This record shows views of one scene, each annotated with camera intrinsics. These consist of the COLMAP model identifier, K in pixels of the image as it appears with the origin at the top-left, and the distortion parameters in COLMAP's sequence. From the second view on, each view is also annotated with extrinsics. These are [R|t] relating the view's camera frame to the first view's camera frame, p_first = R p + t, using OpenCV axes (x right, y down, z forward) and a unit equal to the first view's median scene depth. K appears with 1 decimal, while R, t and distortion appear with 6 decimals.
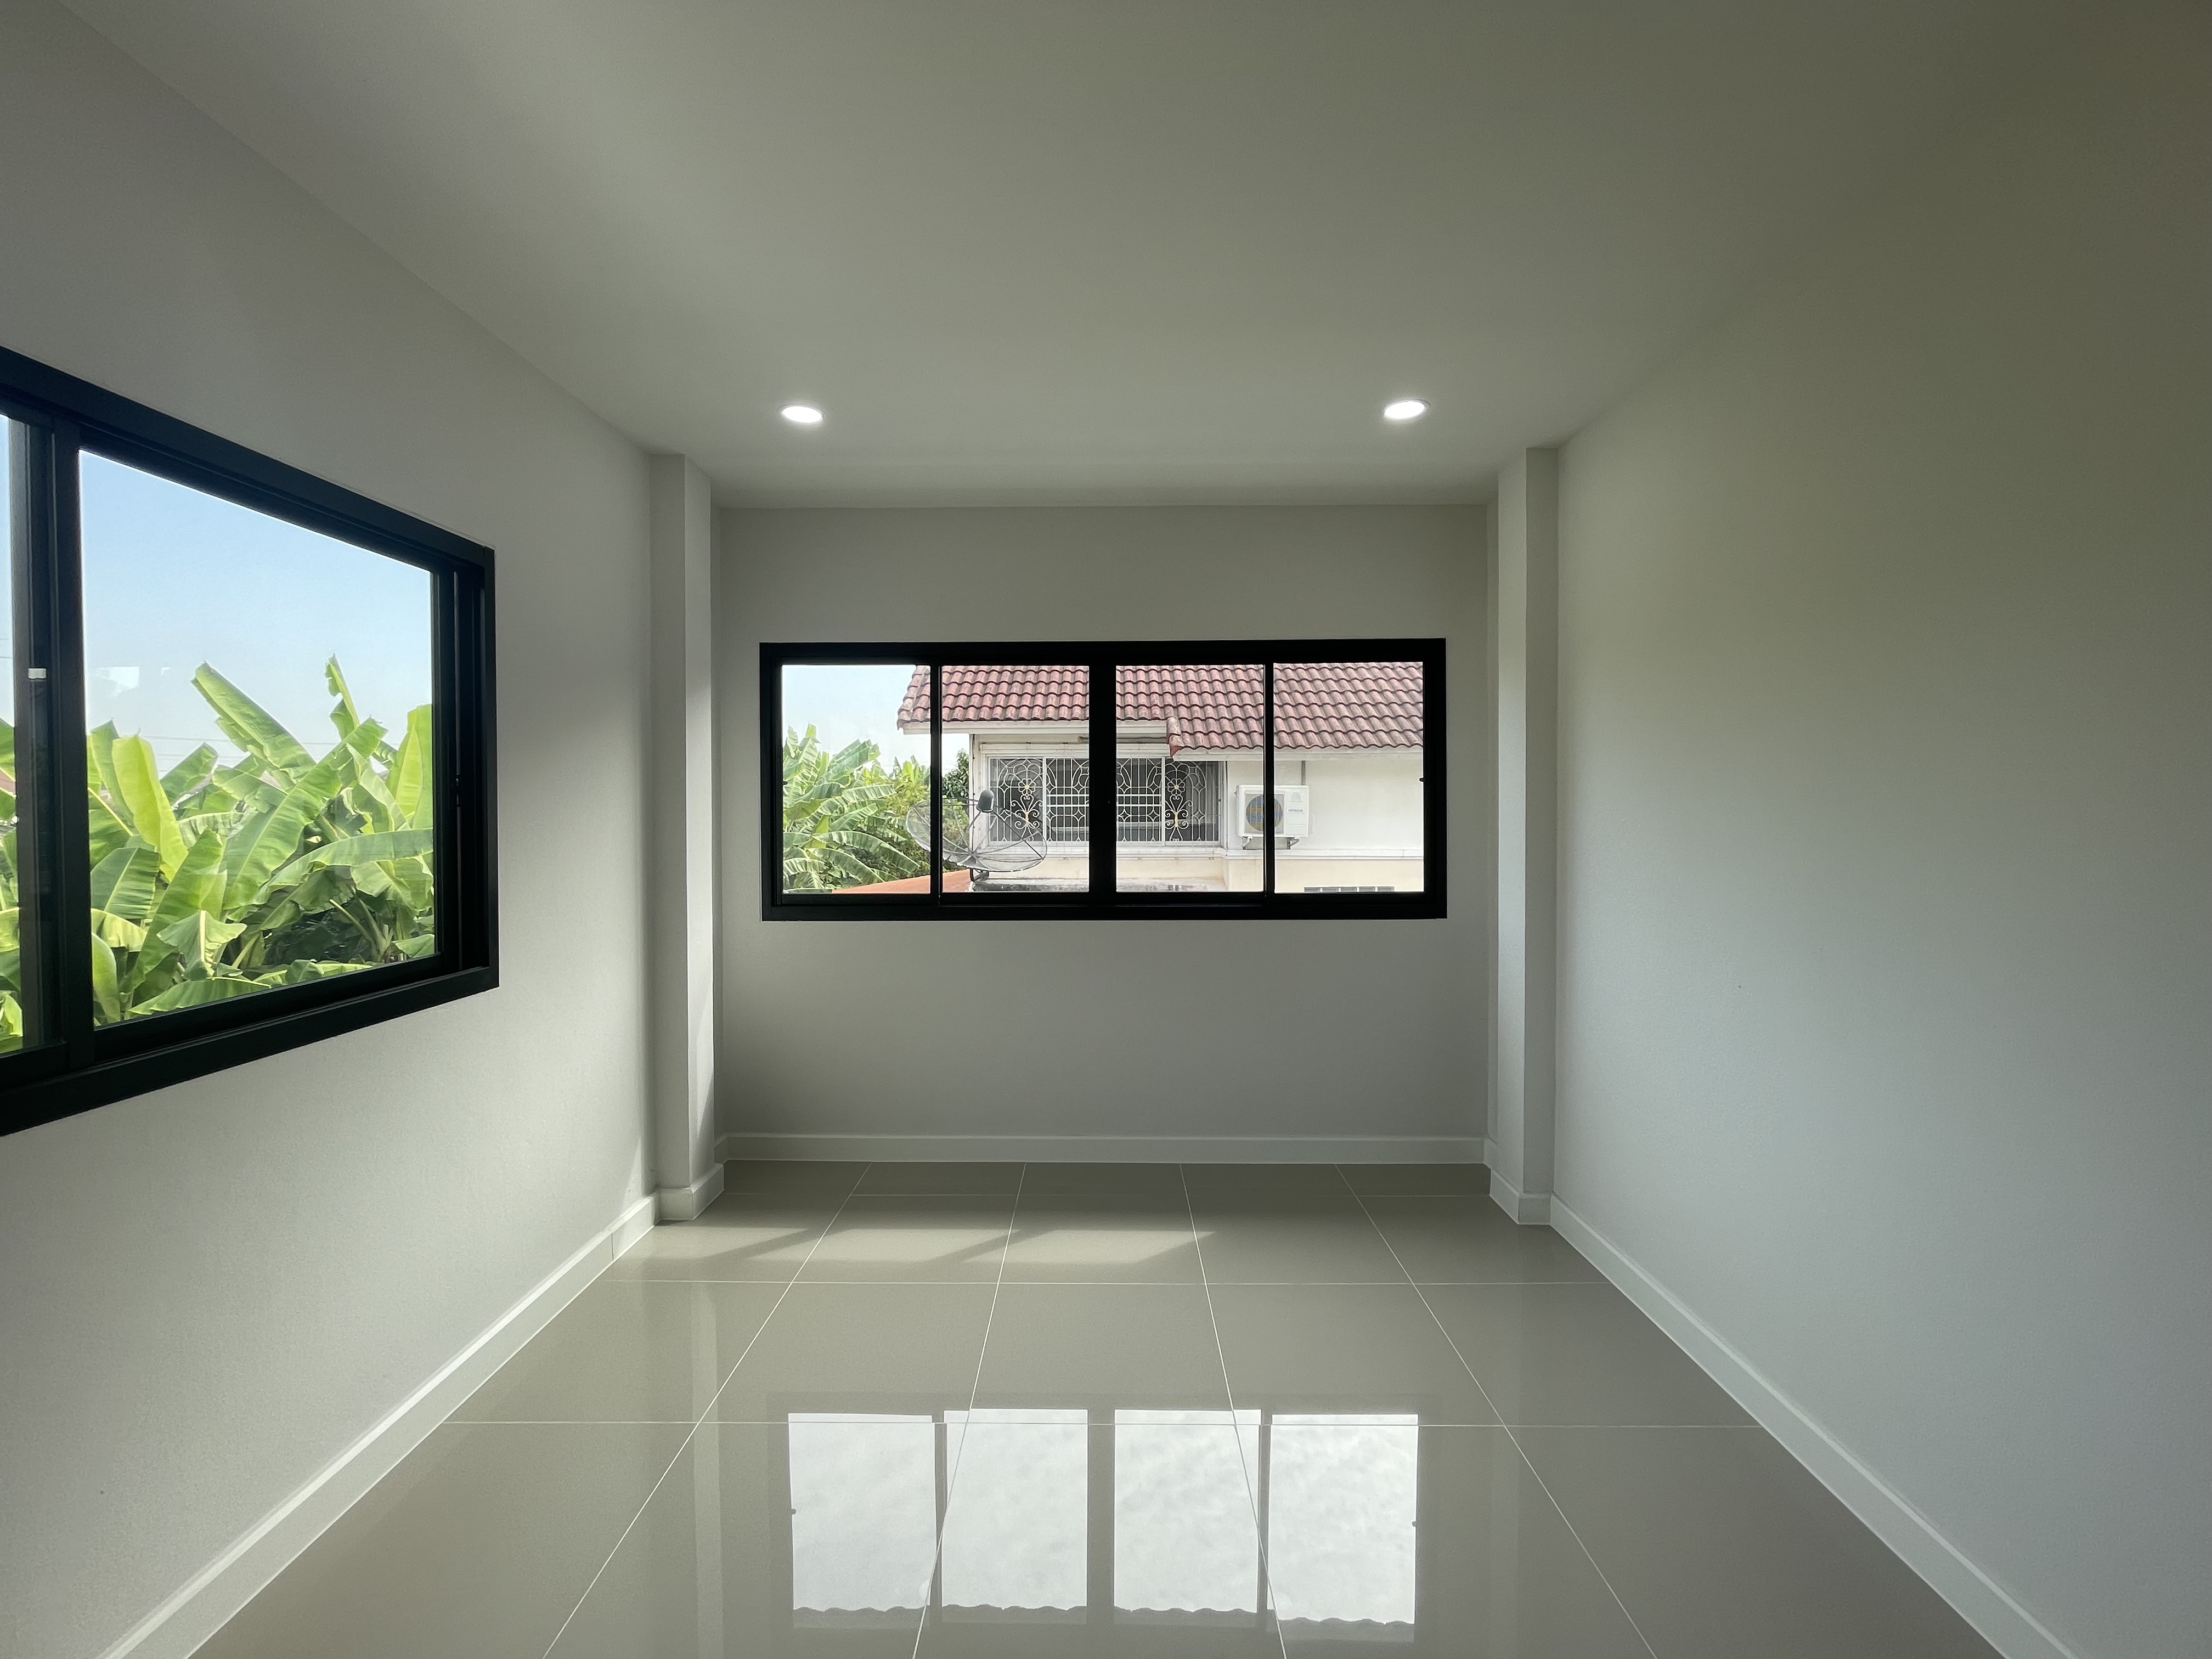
lens RADIAL K [[897.7, 0, 1102.2], [0, 897.7, 825.2], [0, 0, 1]] dist [-0.001263, -0.000668]
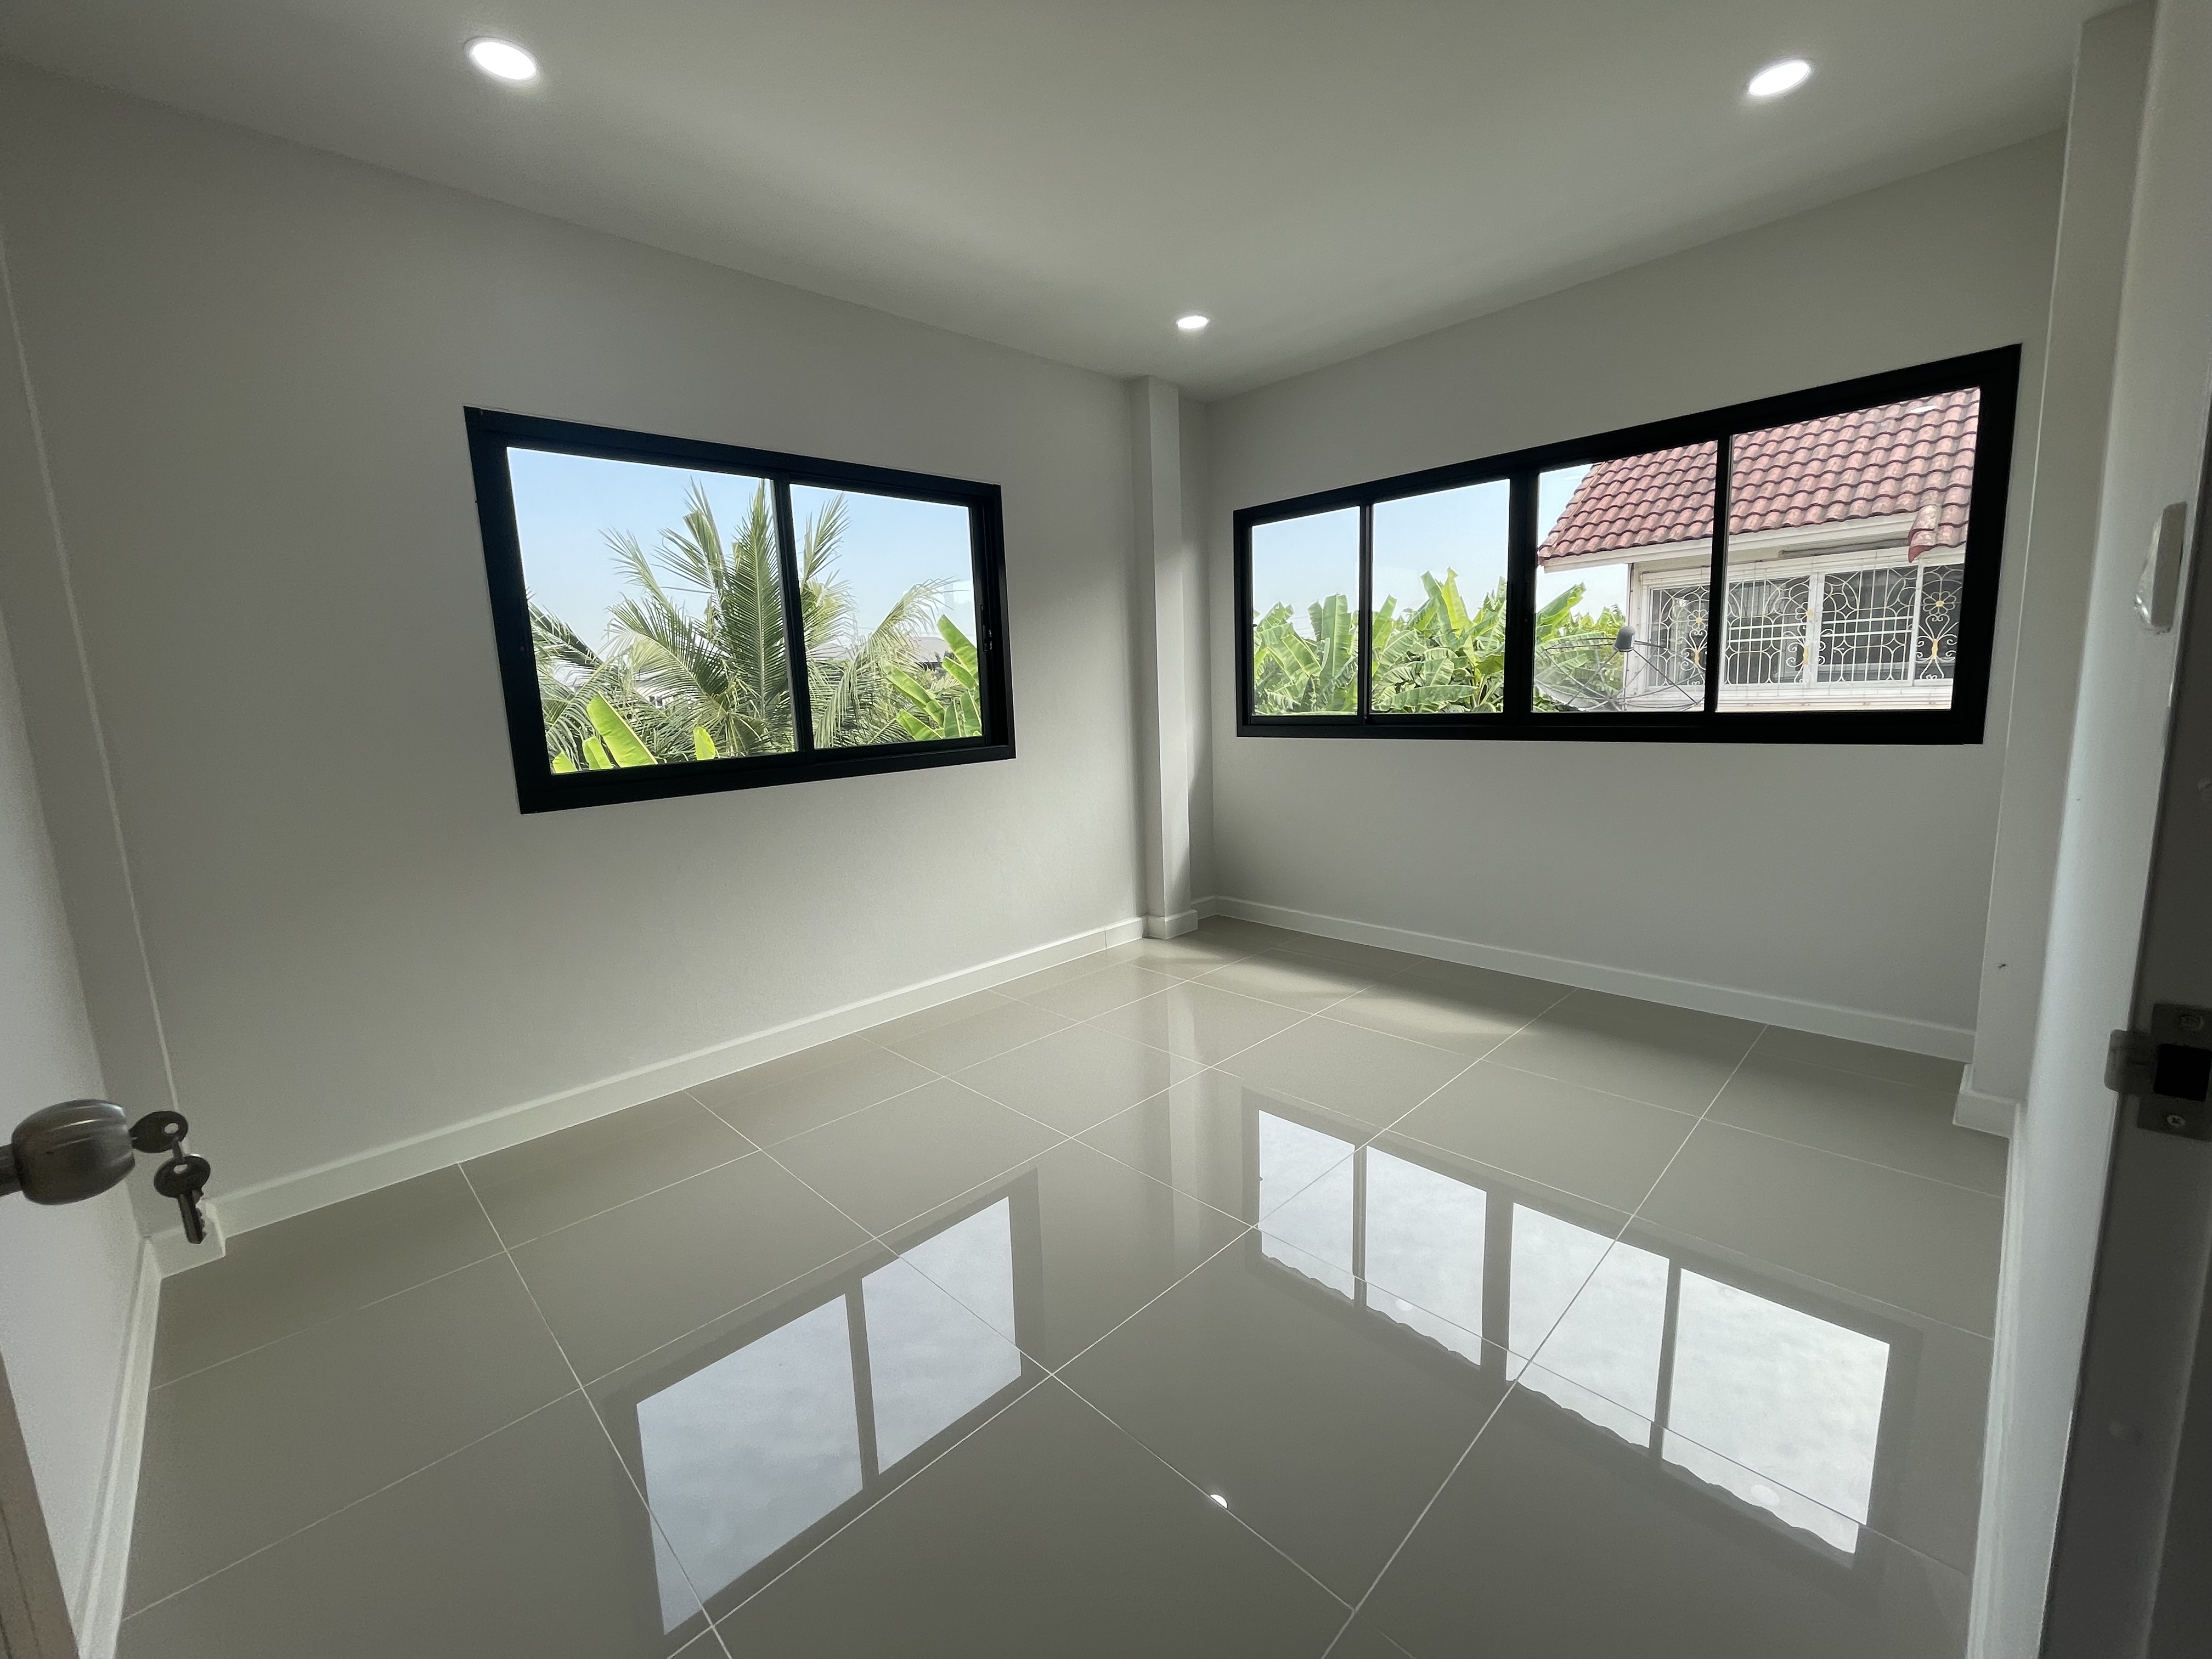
lens RADIAL K [[897.7, 0, 1106.4], [0, 897.7, 827.3], [0, 0, 1]] dist [-0.001263, -0.000668]
pose [[0.704434, 0.083340, -0.704860, 0.396201], [0.025855, 0.989410, 0.142824, 0.046331], [0.709298, -0.118835, 0.694820, -0.034432]]
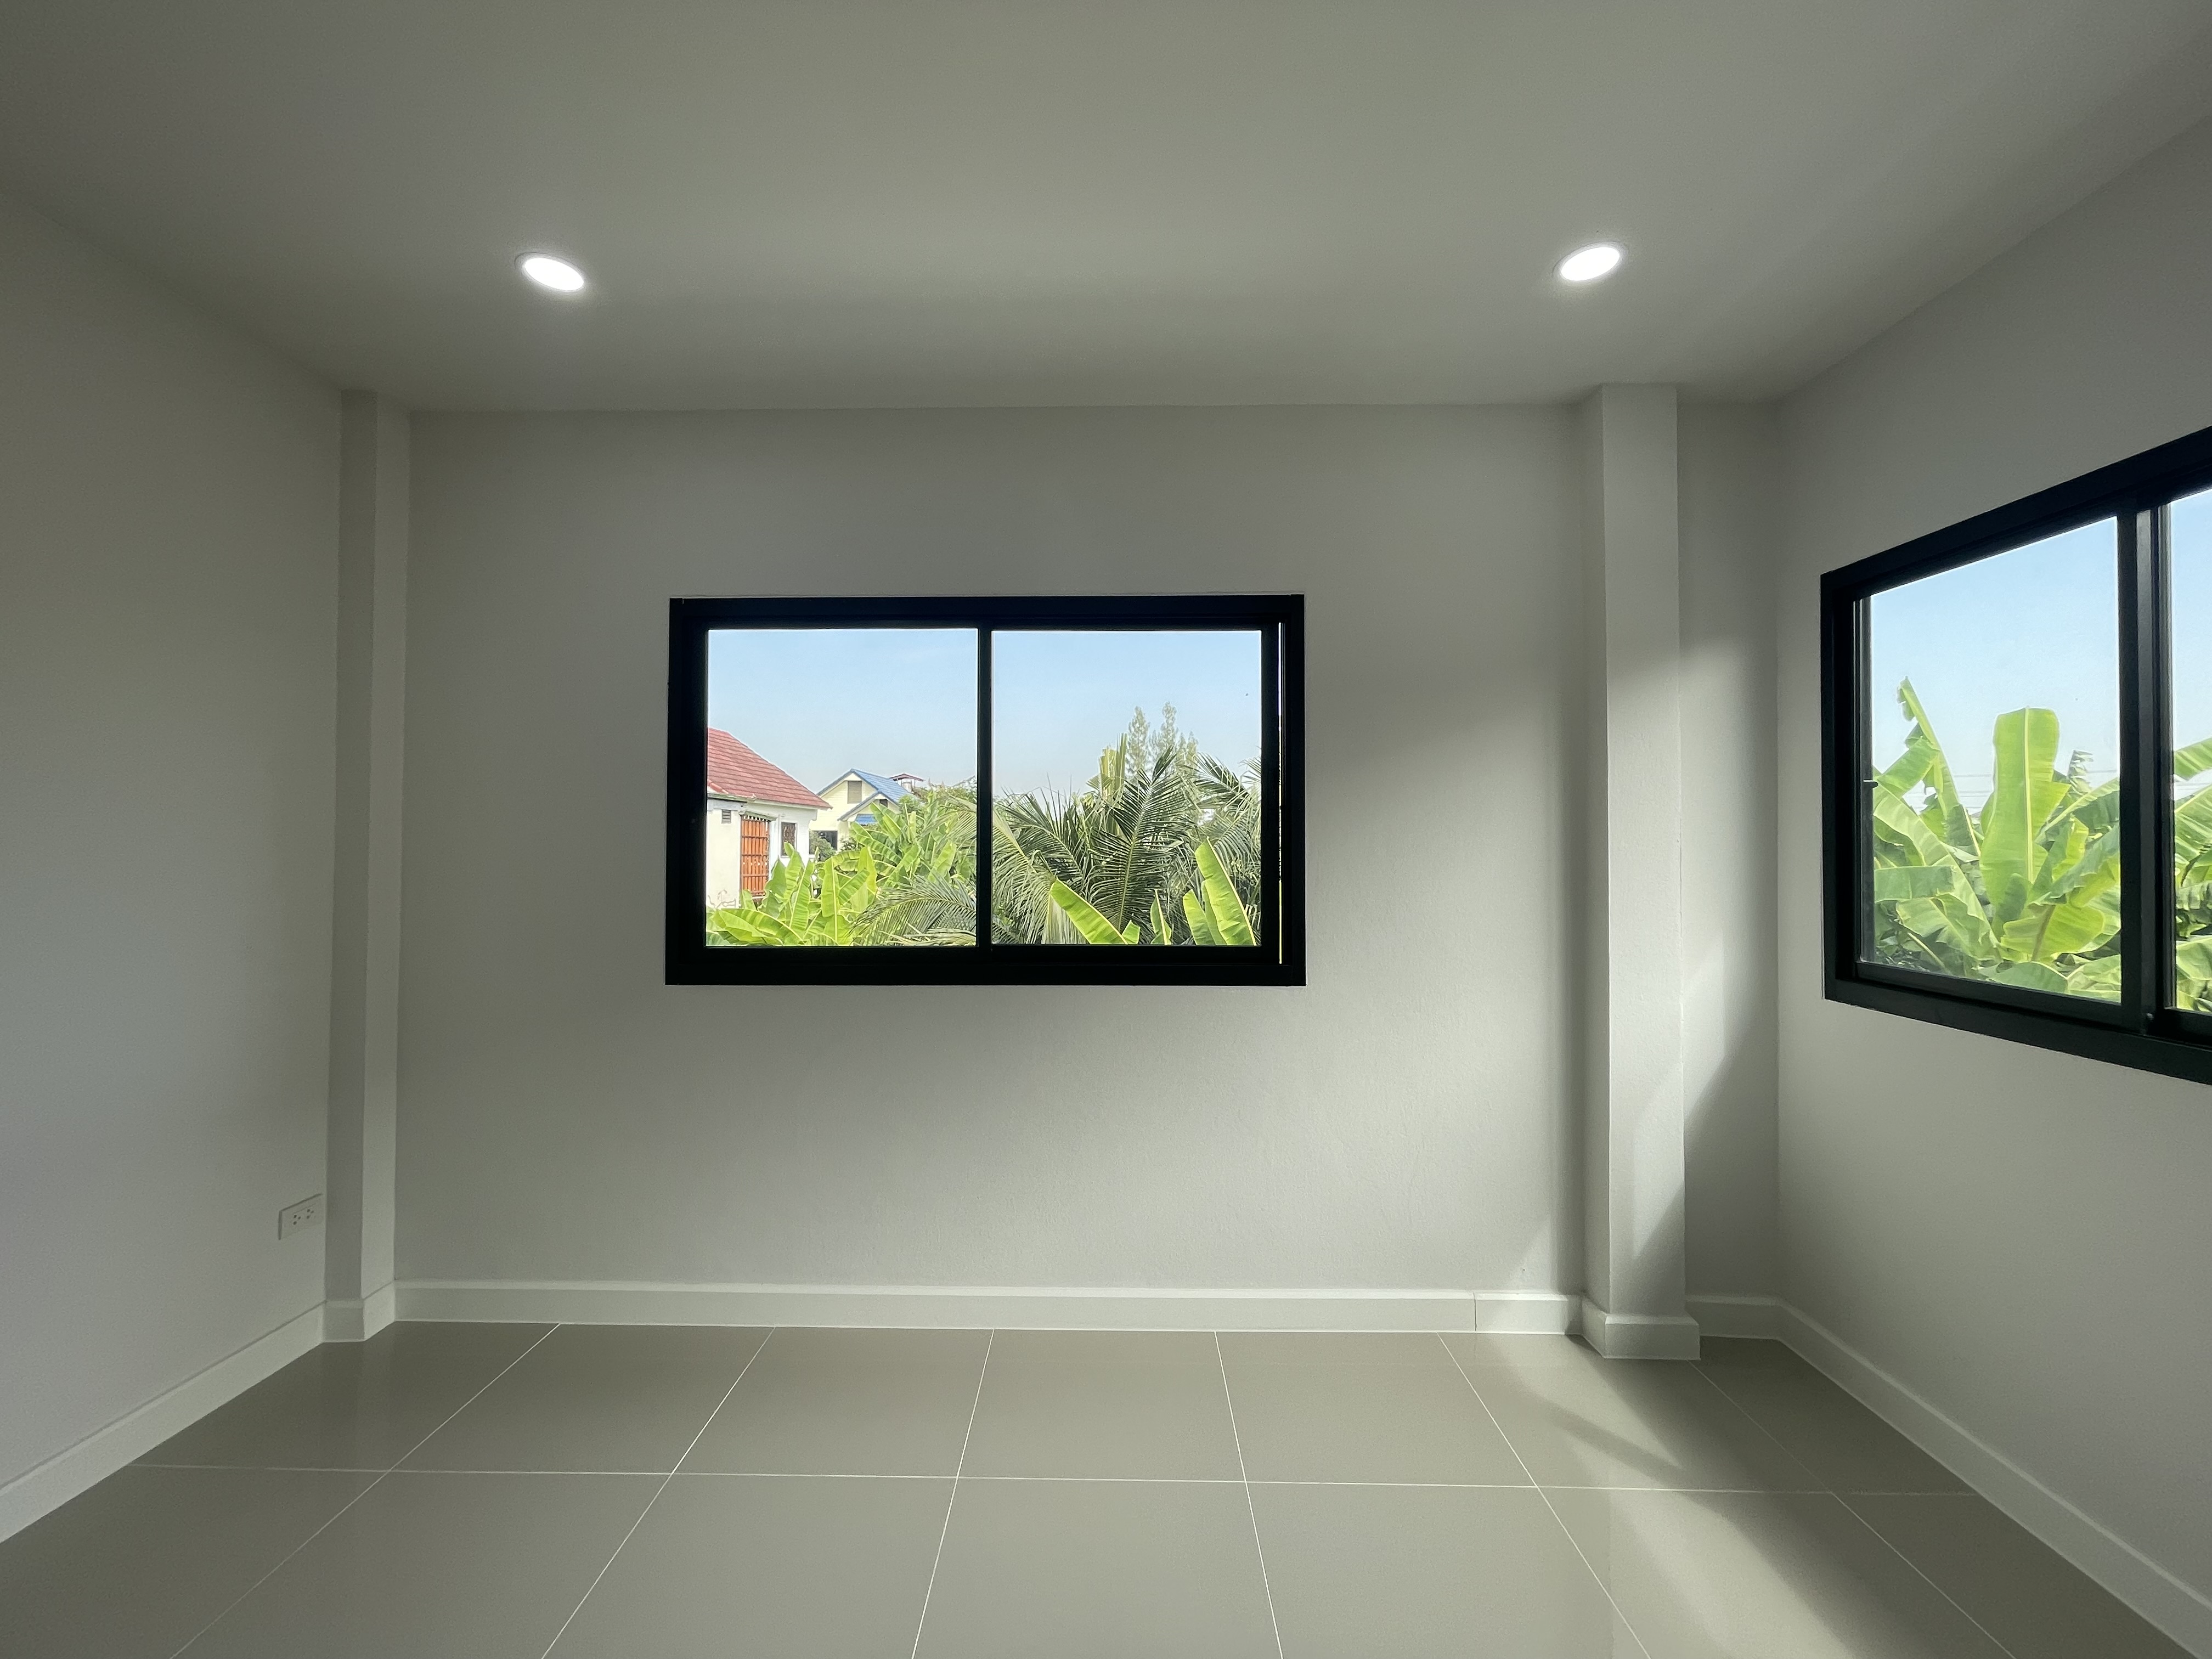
lens RADIAL K [[897.7, 0, 1109.9], [0, 897.7, 819.4], [0, 0, 1]] dist [-0.001263, -0.000668]
pose [[-0.011830, -0.022030, -0.999687, 0.275972], [-0.024542, 0.999463, -0.021734, 0.003793], [0.999629, 0.024277, -0.012364, 0.481519]]
